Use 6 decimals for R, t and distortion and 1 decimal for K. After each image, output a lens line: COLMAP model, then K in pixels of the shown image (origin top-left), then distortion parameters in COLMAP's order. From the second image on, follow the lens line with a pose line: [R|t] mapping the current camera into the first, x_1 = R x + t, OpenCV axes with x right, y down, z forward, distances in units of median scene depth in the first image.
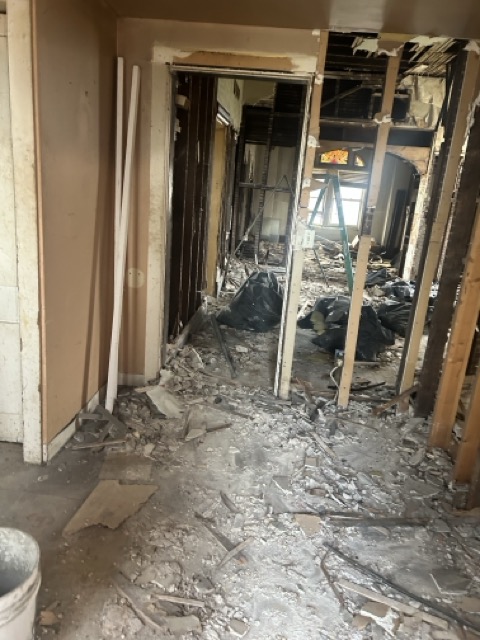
lens RADIAL K [[478.8, 0, 233.8], [0, 478.8, 319.2], [0, 0, 1]] dist [0.047142, -0.045990]
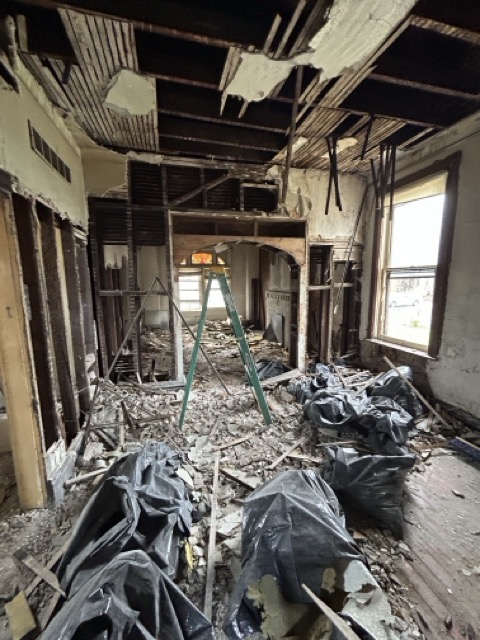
lens RADIAL K [[259.8, 0, 241.0], [0, 259.8, 319.4], [0, 0, 1]] dist [-0.003101, 0.000526]
pose [[0.931750, -0.145129, 0.332836, 0.183176], [0.181242, 0.980181, -0.079978, -0.373785], [-0.314632, 0.134844, 0.939587, 1.221252]]
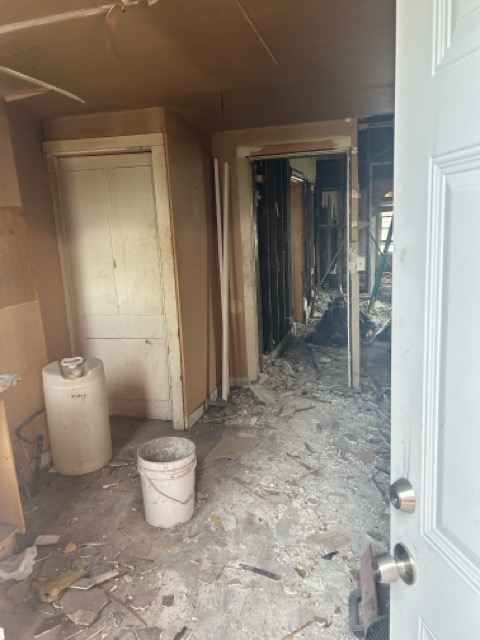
lens RADIAL K [[478.8, 0, 238.2], [0, 478.8, 324.7], [0, 0, 1]] dist [0.047142, -0.045990]
pose [[0.975520, -0.090279, -0.200524, 0.072521], [0.074469, 0.993590, -0.085047, 0.083797], [0.206917, 0.068032, 0.975990, -0.342609]]
